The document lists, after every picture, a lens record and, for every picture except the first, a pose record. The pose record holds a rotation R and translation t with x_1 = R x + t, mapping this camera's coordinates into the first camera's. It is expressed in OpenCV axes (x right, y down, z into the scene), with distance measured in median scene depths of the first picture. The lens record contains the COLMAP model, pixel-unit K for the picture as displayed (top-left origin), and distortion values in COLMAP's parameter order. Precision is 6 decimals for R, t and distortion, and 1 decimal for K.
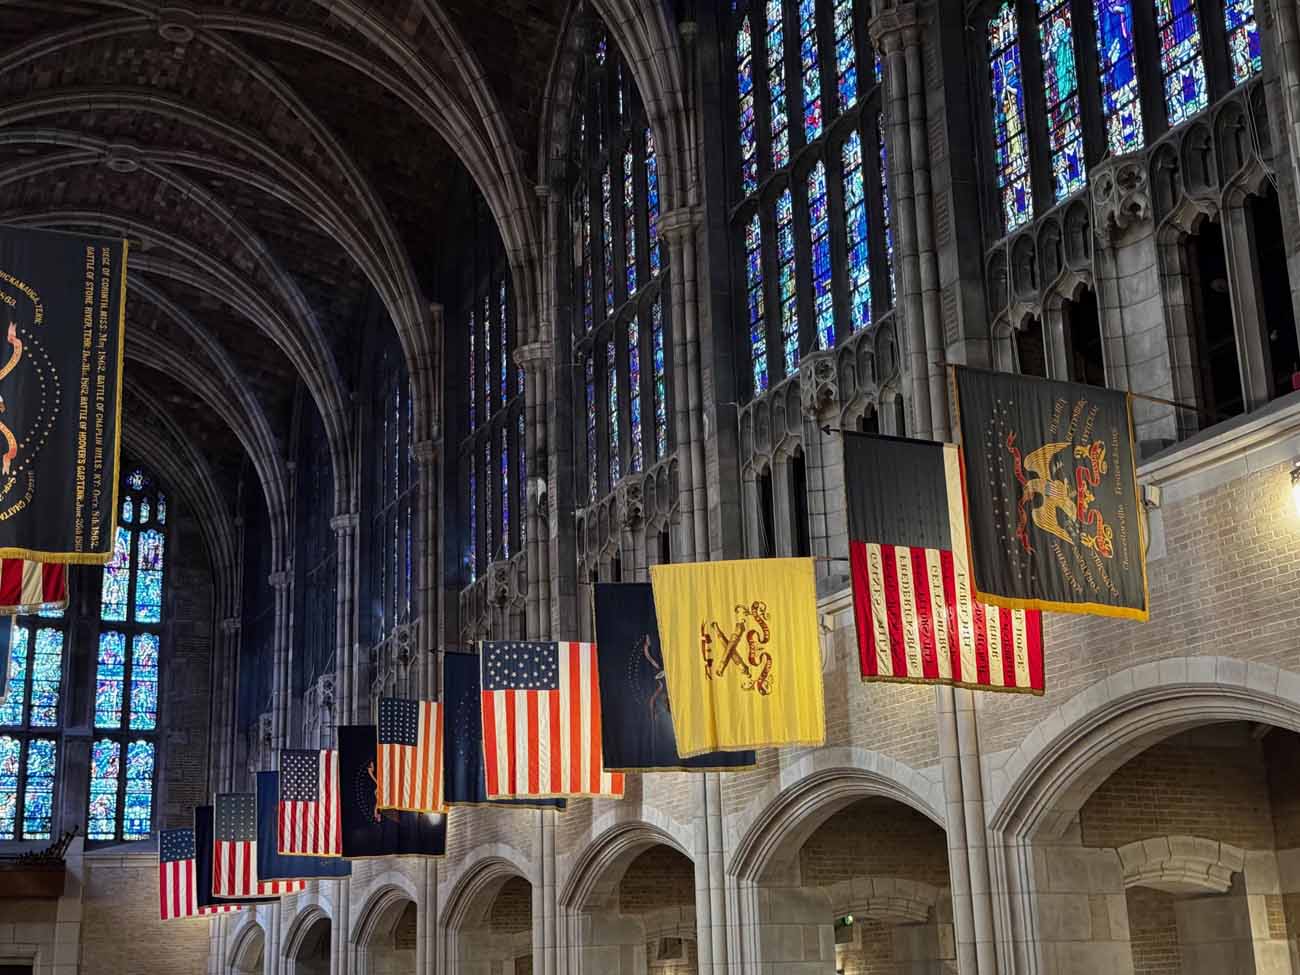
lens RADIAL K [[1800.7, 0, 650.4], [0, 1800.7, 496.5], [0, 0, 1]] dist [0.105228, 0.000000]
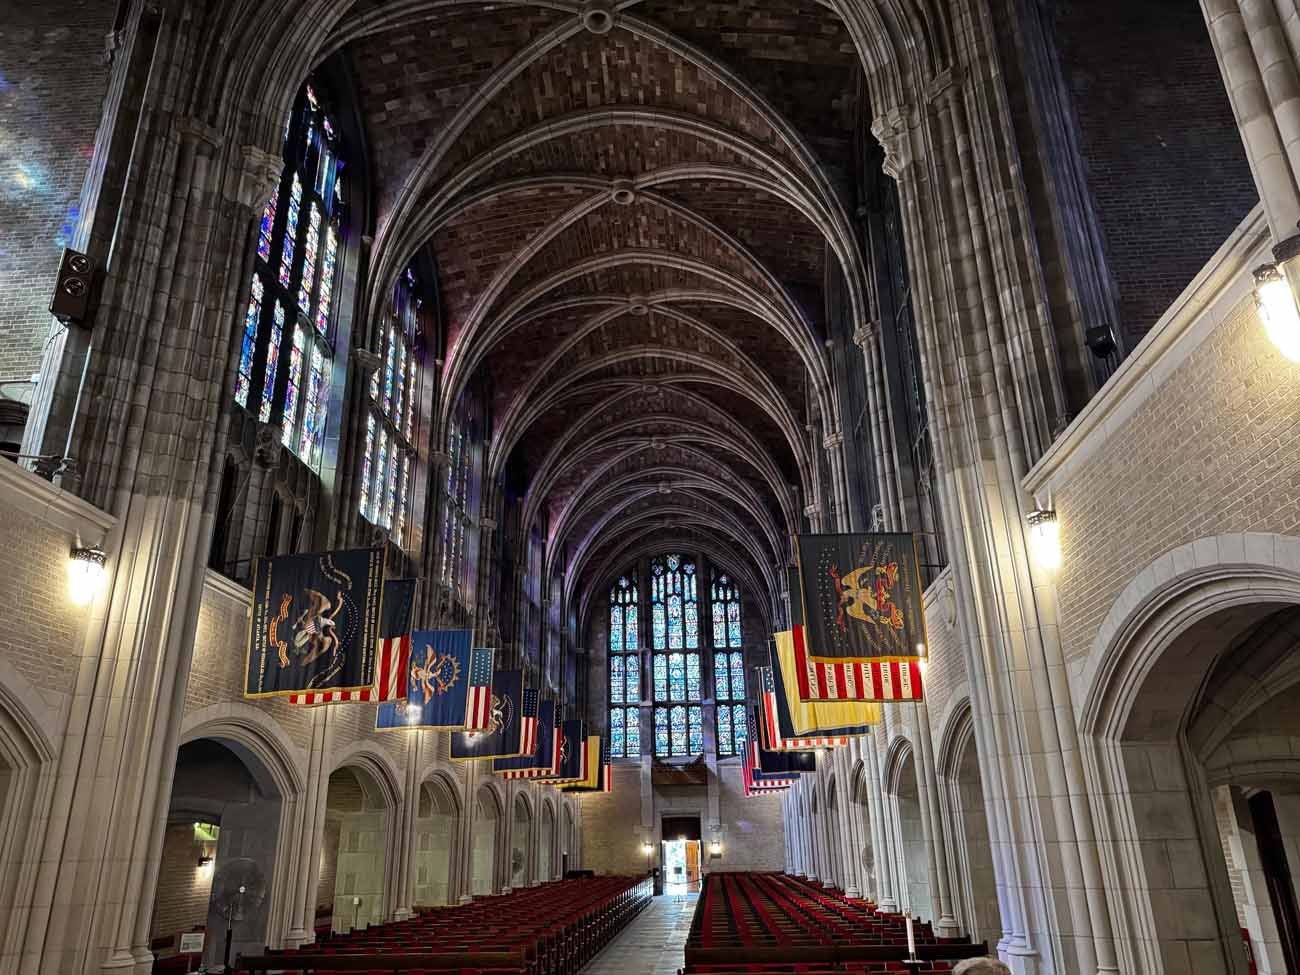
lens RADIAL K [[891.8, 0, 644.7], [0, 891.8, 480.4], [0, 0, 1]] dist [0.061587, -0.001870]
pose [[0.883571, -0.166905, -0.437545, 0.325005], [0.126466, 0.984659, -0.120221, -0.026229], [0.450898, 0.050889, 0.891124, 0.064051]]
